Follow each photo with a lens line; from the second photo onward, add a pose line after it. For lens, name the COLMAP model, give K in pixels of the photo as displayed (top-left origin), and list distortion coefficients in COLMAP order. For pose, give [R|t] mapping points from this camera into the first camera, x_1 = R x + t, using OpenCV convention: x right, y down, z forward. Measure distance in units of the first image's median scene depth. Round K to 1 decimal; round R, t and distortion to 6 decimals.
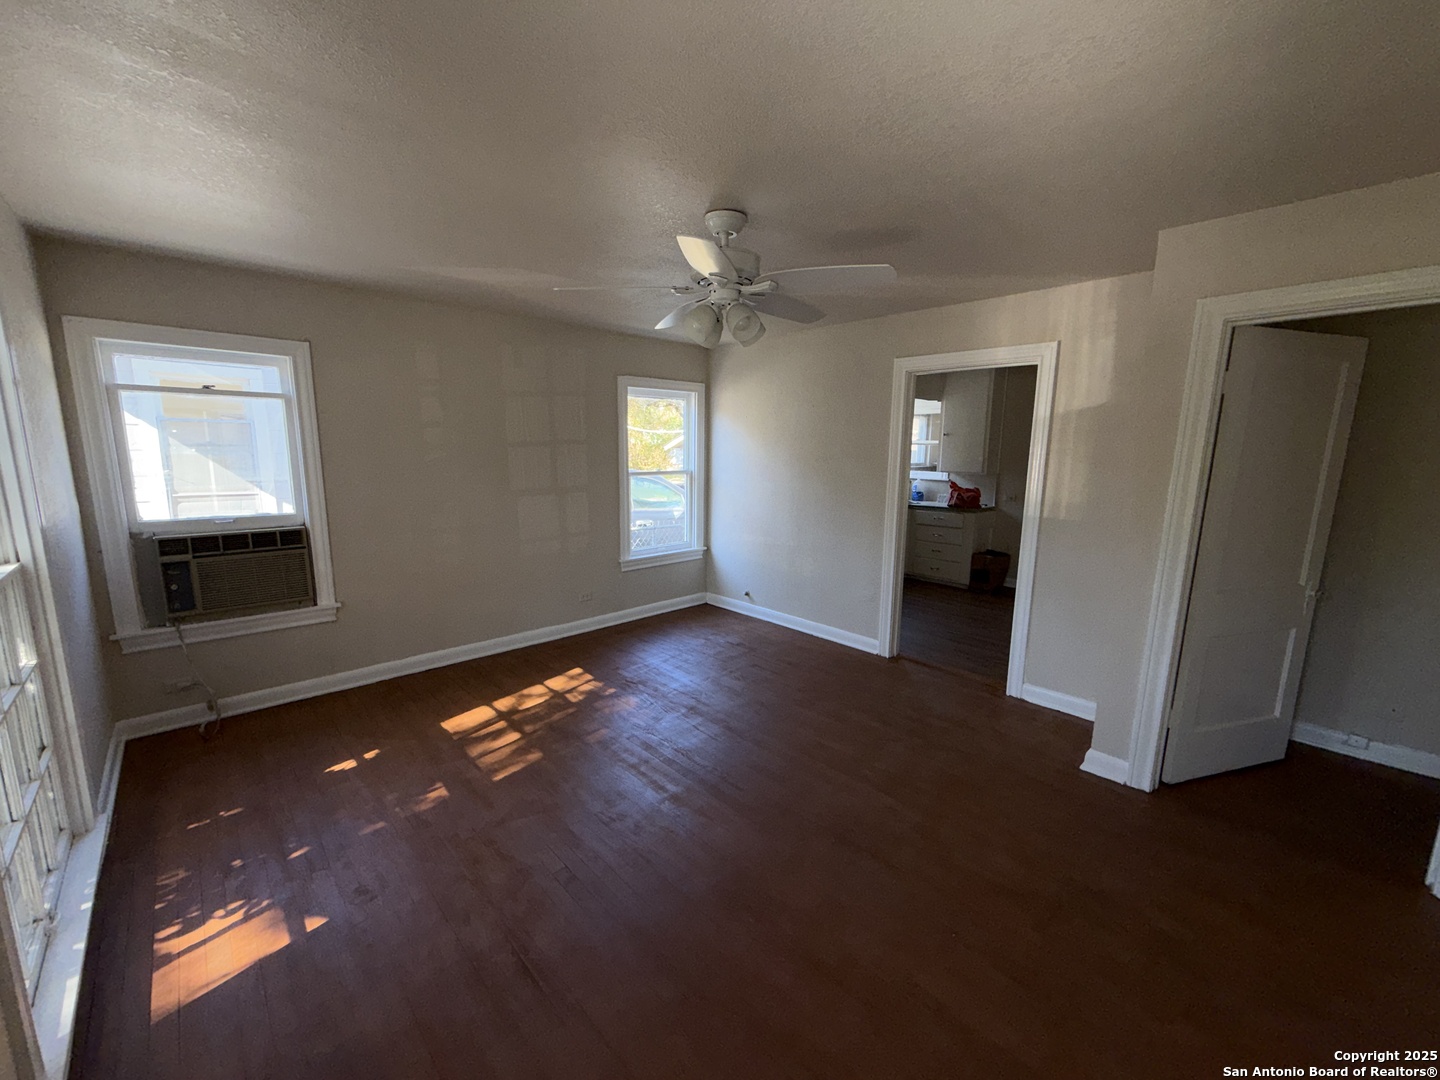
lens RADIAL K [[574.8, 0, 718.3], [0, 574.8, 538.8], [0, 0, 1]] dist [-0.000676, 0.000111]
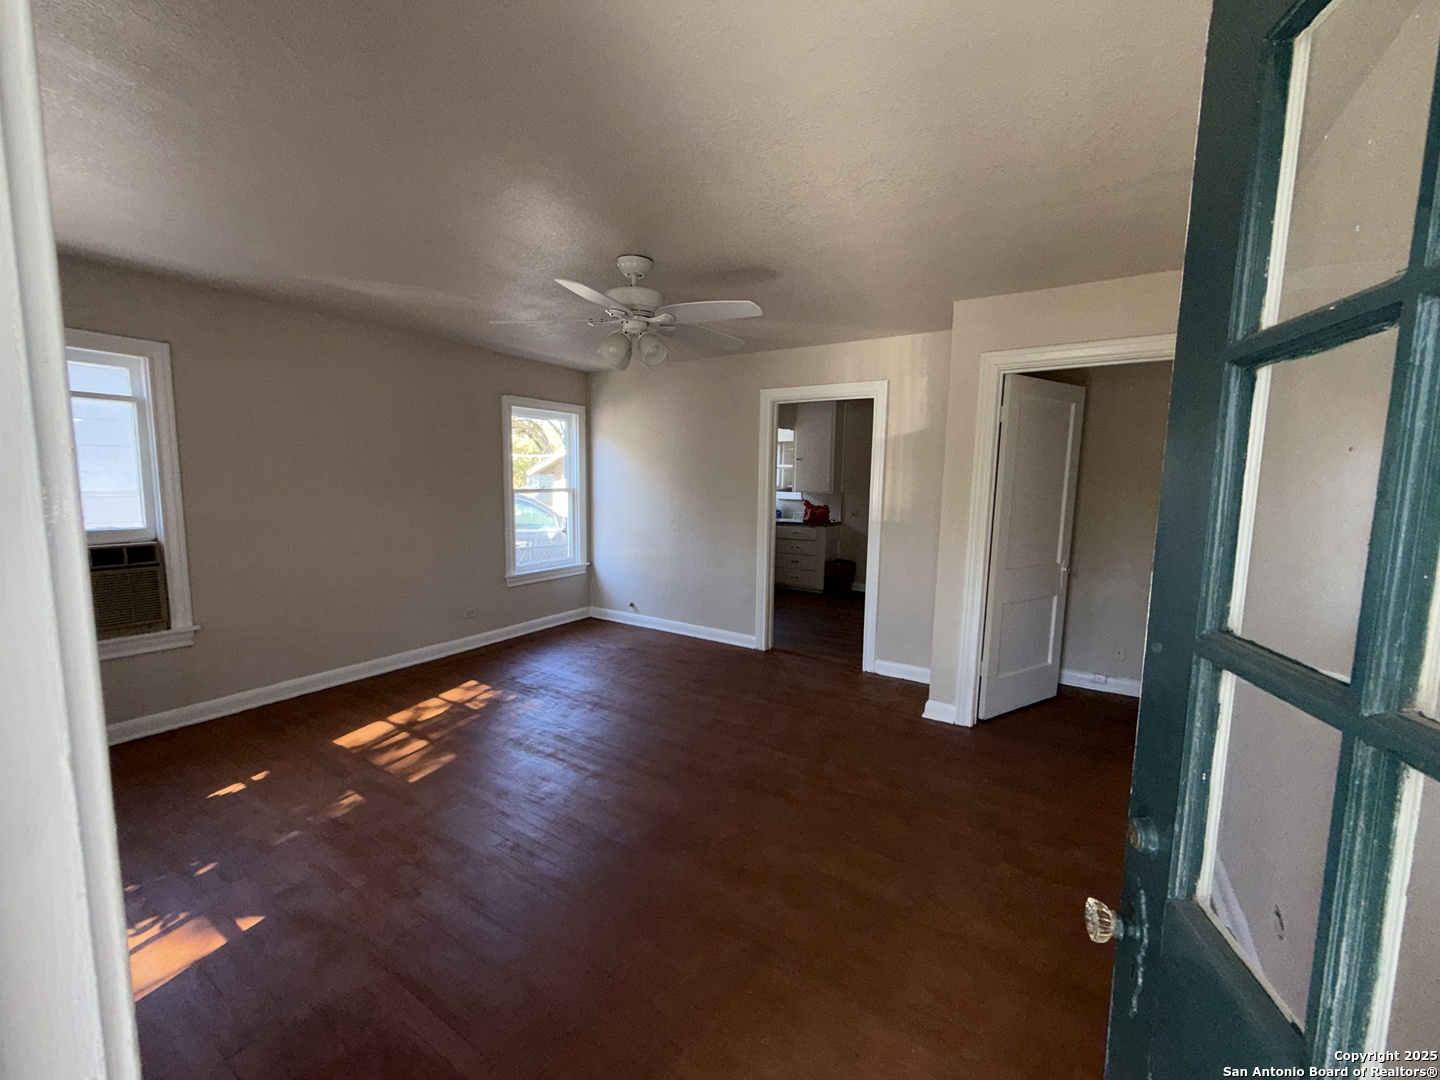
lens RADIAL K [[574.8, 0, 717.9], [0, 574.8, 537.7], [0, 0, 1]] dist [-0.000676, 0.000111]
pose [[0.968451, -0.020937, 0.248322, -0.086924], [0.034427, 0.998150, -0.050108, 0.049254], [-0.246813, 0.057076, 0.967381, -0.102511]]
